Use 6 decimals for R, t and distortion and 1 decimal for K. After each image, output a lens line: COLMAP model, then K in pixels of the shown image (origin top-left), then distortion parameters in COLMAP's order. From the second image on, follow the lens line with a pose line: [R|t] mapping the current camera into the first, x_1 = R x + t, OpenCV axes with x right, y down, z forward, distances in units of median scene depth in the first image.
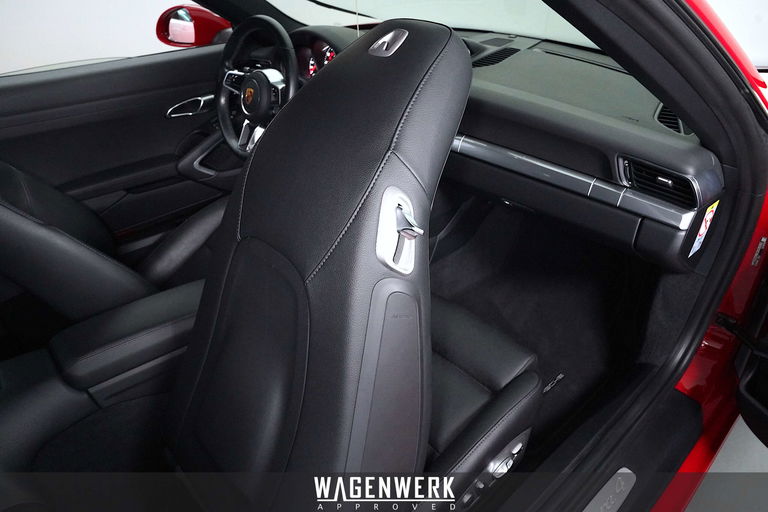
lens RADIAL K [[531.7, 0, 402.5], [0, 531.7, 258.0], [0, 0, 1]] dist [-0.169534, 0.147143]
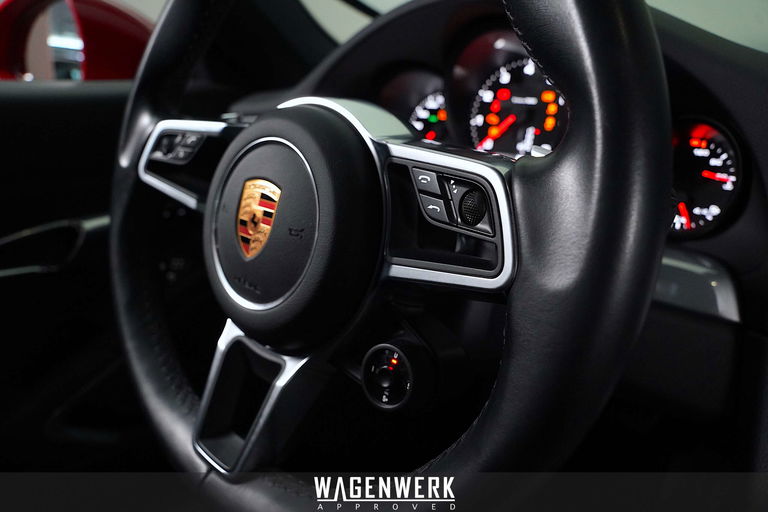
lens RADIAL K [[531.7, 0, 402.5], [0, 531.7, 258.0], [0, 0, 1]] dist [-0.169534, 0.147143]
pose [[0.994293, -0.011365, 0.106080, -0.248701], [0.035095, 0.973815, -0.224618, -0.238385], [-0.100749, 0.227059, 0.968656, 0.763482]]
